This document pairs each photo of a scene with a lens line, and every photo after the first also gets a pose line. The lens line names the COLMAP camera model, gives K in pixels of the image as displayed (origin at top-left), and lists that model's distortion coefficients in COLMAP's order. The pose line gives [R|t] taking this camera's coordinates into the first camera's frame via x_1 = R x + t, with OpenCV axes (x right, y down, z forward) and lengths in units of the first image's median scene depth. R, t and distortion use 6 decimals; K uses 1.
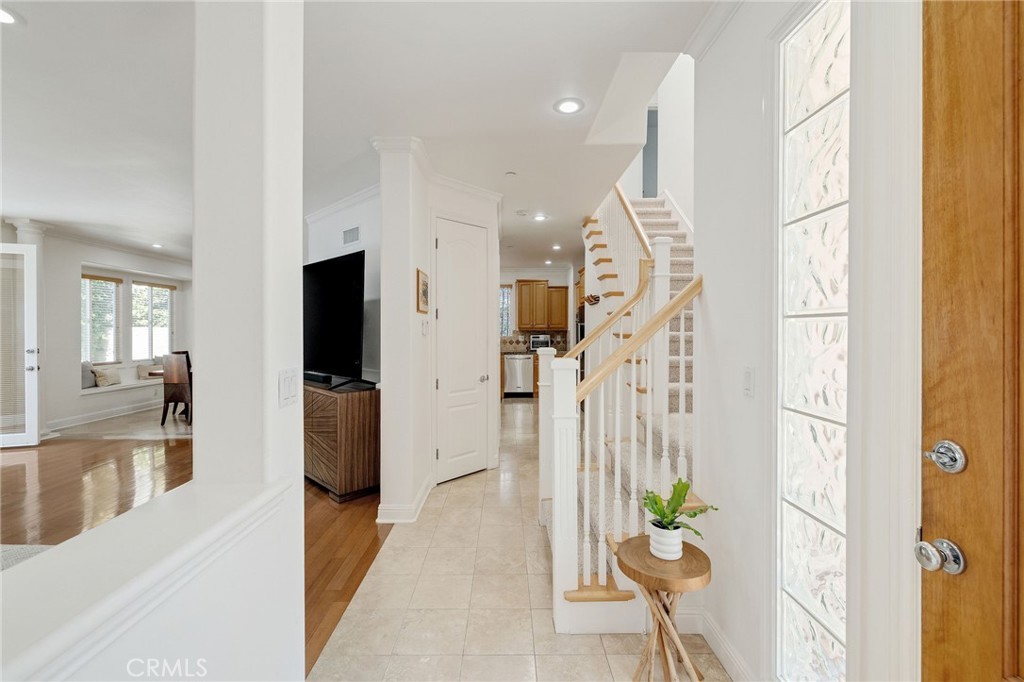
lens RADIAL K [[431.0, 0, 512.2], [0, 431.0, 331.7], [0, 0, 1]] dist [0.001241, 0.000336]
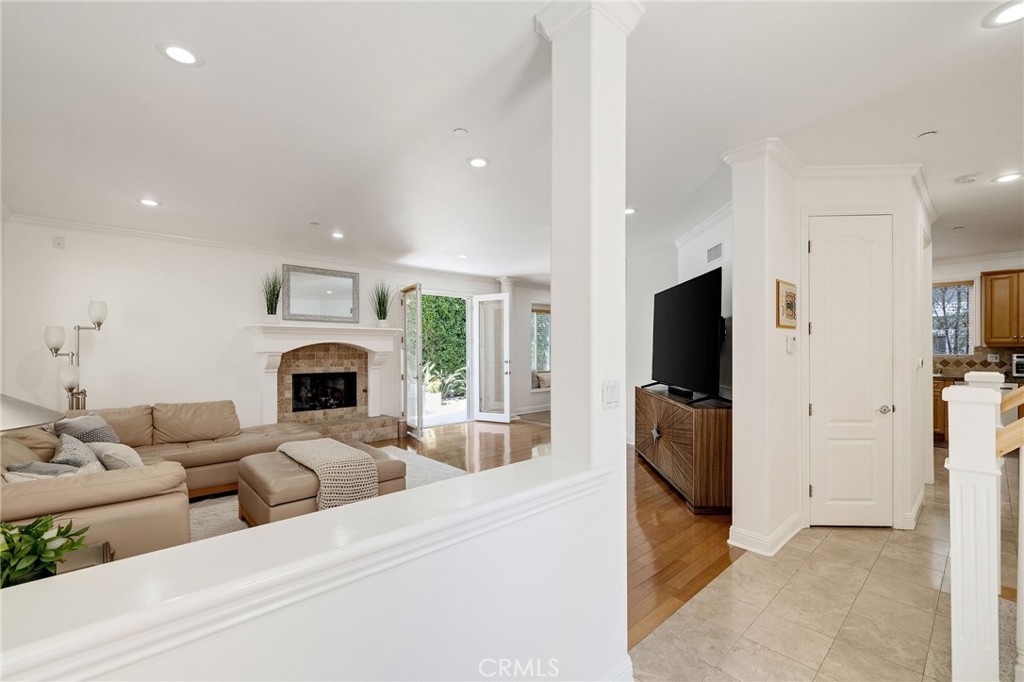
lens RADIAL K [[441.6, 0, 525.7], [0, 441.6, 347.7], [0, 0, 1]] dist [0.003674, -0.000244]
pose [[0.674201, -0.002791, -0.738542, 0.105401], [0.001156, 0.999996, -0.002724, -0.000845], [0.738547, 0.000982, 0.674202, -0.018373]]
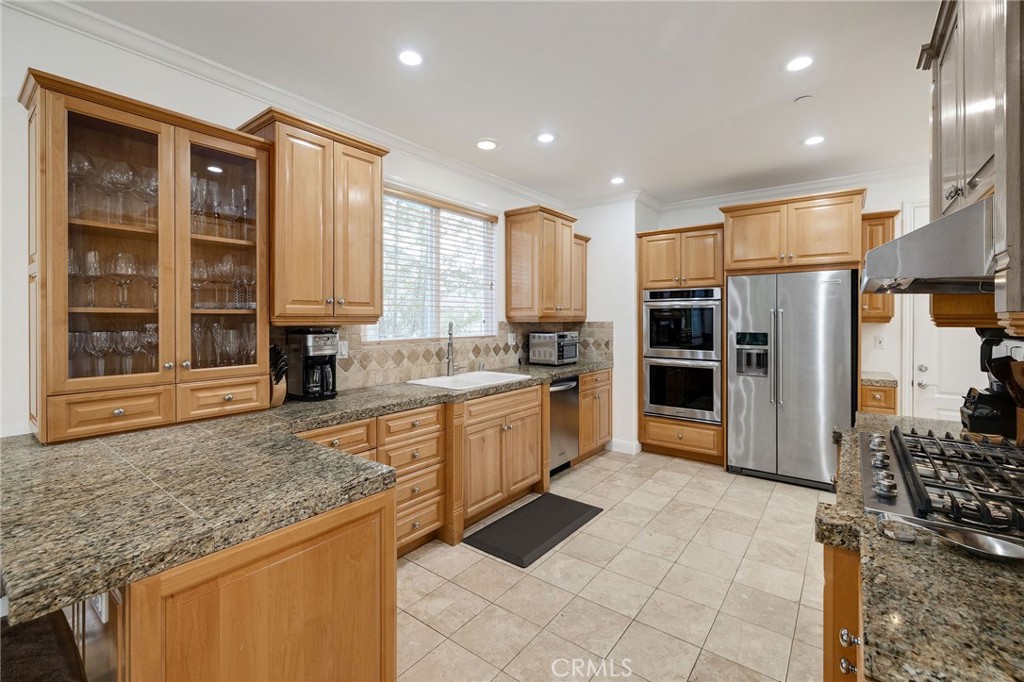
lens RADIAL K [[441.6, 0, 535.7], [0, 441.6, 313.9], [0, 0, 1]] dist [0.003674, -0.000244]
pose [[0.584297, 0.005756, 0.811519, -0.882023], [0.000859, 0.999970, -0.007711, -0.020293], [-0.811539, 0.005203, 0.584274, 1.857646]]
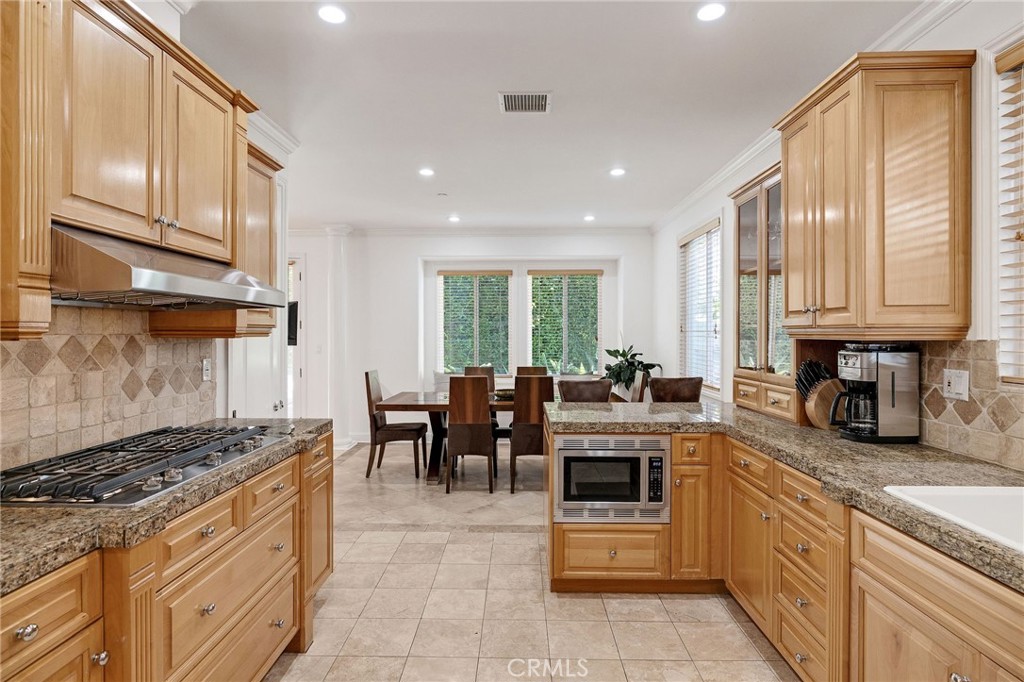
lens RADIAL K [[538.2, 0, 502.8], [0, 538.2, 337.4], [0, 0, 1]] dist [-0.000254, 0.002234]
pose [[-0.048673, 0.004670, -0.998804, 0.138611], [-0.001142, 0.999988, 0.004731, -0.013181], [0.998814, 0.001370, -0.048667, 2.155113]]
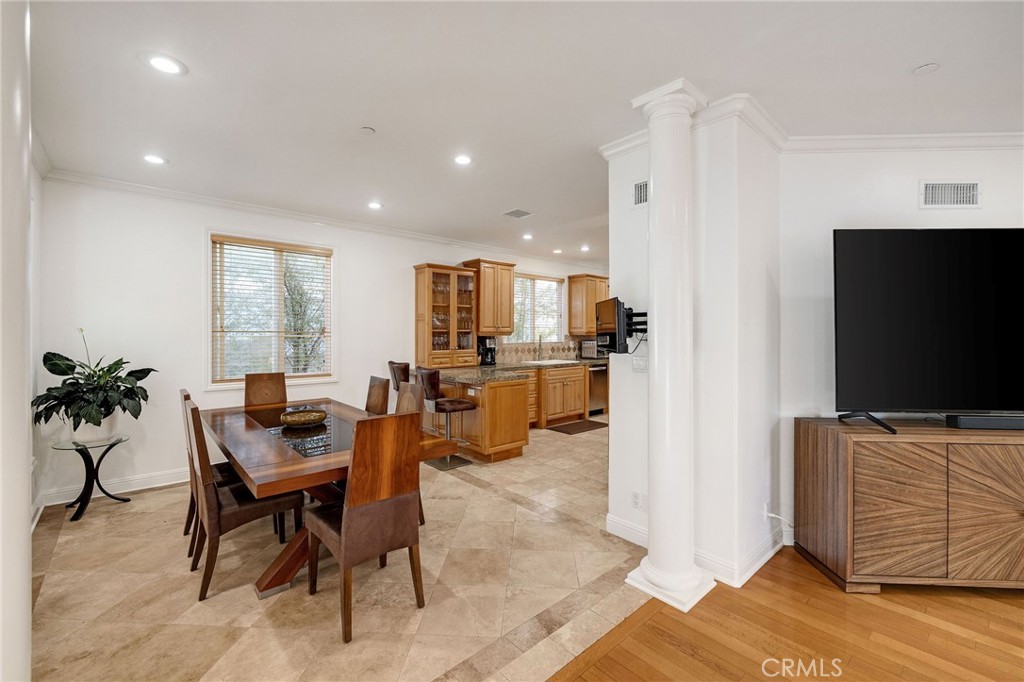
lens RADIAL K [[431.0, 0, 530.6], [0, 431.0, 329.2], [0, 0, 1]] dist [0.001241, 0.000336]
pose [[0.730831, 0.004700, 0.682542, -1.576505], [-0.002380, 0.999988, -0.004338, -0.026895], [-0.682554, 0.001546, 0.730833, 1.170791]]
